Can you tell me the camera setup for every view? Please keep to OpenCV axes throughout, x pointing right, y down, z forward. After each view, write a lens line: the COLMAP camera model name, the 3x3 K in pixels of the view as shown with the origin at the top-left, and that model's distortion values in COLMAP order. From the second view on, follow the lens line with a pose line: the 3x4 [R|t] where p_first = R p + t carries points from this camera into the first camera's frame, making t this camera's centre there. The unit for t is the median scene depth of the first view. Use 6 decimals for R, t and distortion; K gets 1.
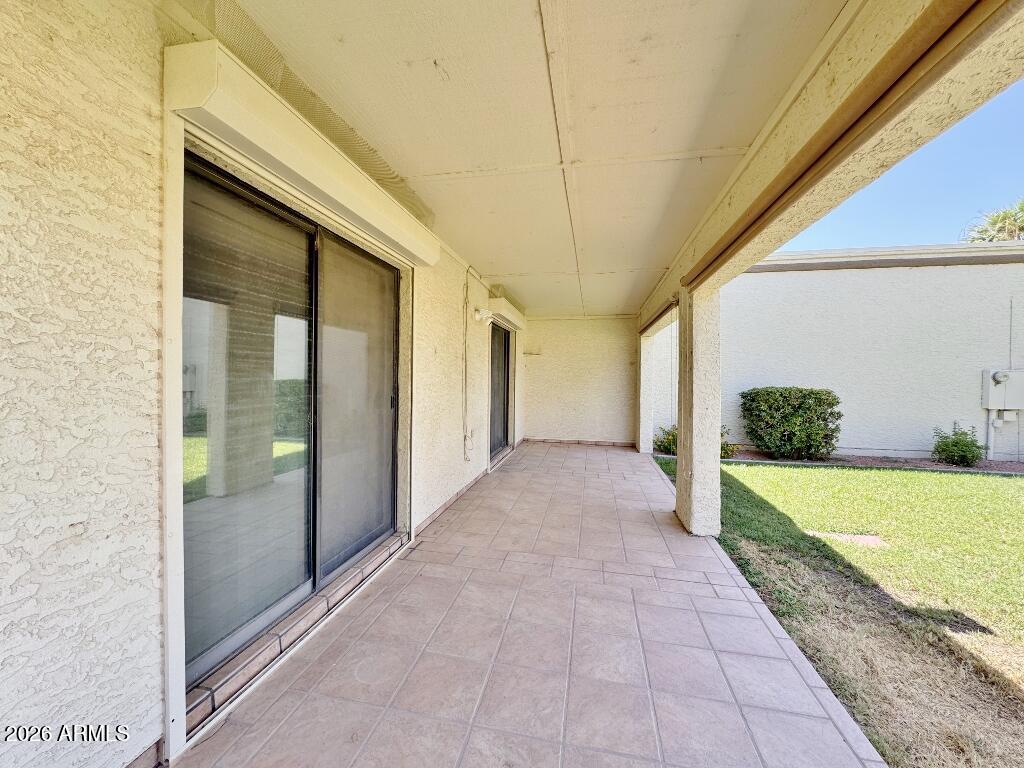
lens RADIAL K [[407.4, 0, 509.0], [0, 407.4, 381.8], [0, 0, 1]] dist [-0.007462, 0.000002]
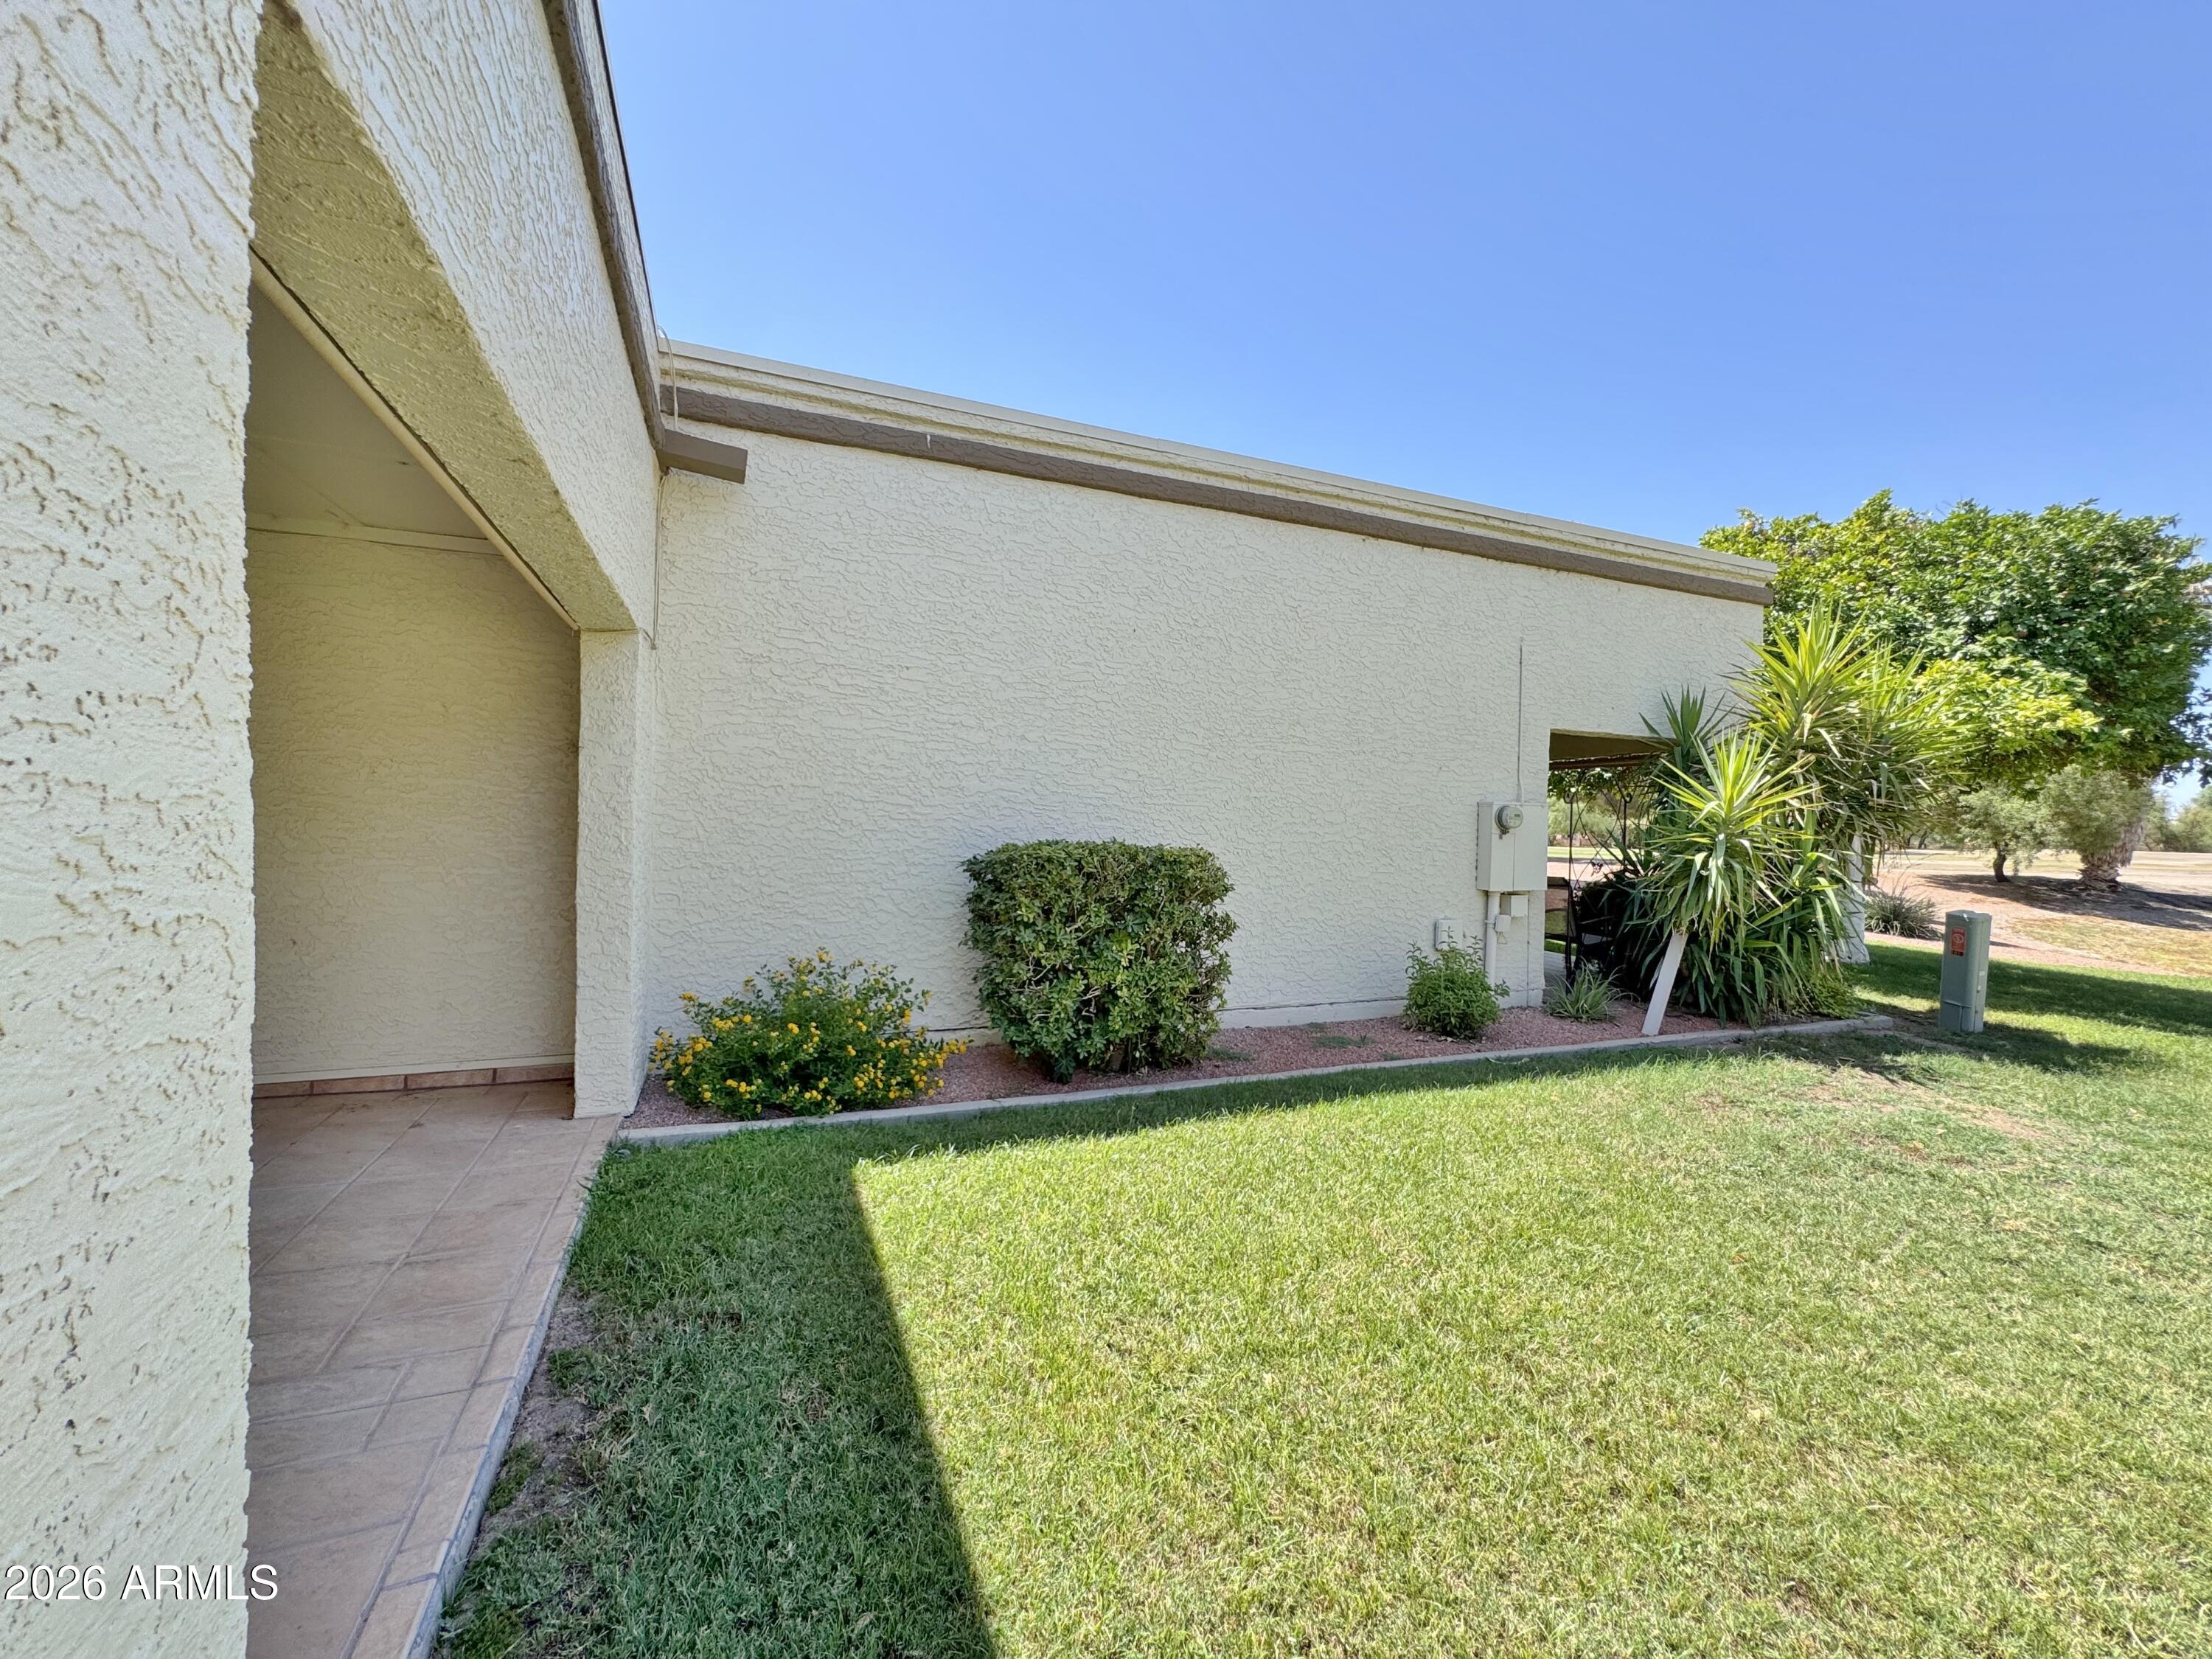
lens RADIAL K [[880.2, 0, 1099.5], [0, 880.2, 824.8], [0, 0, 1]] dist [-0.007462, 0.000002]
pose [[0.833077, 0.008606, 0.553090, 0.323588], [-0.009062, 0.999957, -0.001911, 0.001437], [-0.553083, -0.003420, 0.833119, 0.451123]]
